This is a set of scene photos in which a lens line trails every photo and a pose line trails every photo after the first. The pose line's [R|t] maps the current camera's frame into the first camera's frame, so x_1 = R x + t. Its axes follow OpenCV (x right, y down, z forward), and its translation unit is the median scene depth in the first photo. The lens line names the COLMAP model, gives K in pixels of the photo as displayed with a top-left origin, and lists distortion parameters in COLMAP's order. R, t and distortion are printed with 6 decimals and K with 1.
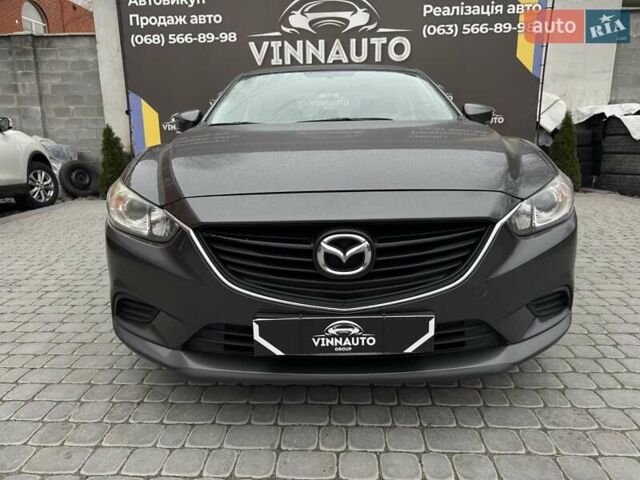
lens RADIAL K [[463.9, 0, 328.4], [0, 463.9, 242.8], [0, 0, 1]] dist [0.001840, -0.007497]
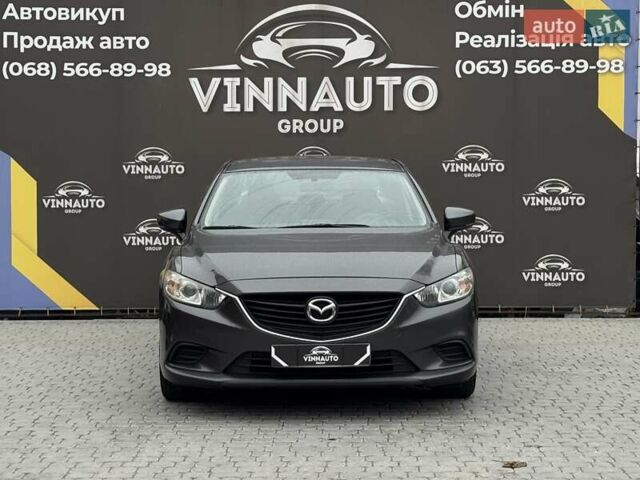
lens RADIAL K [[1339.0, 0, 338.5], [0, 1339.0, 241.6], [0, 0, 1]] dist [0.186706, 0.014318]
pose [[0.999621, 0.013310, 0.024094, -0.005805], [-0.008583, 0.982397, -0.186609, 0.142630], [-0.026154, 0.186332, 0.982139, -0.817403]]
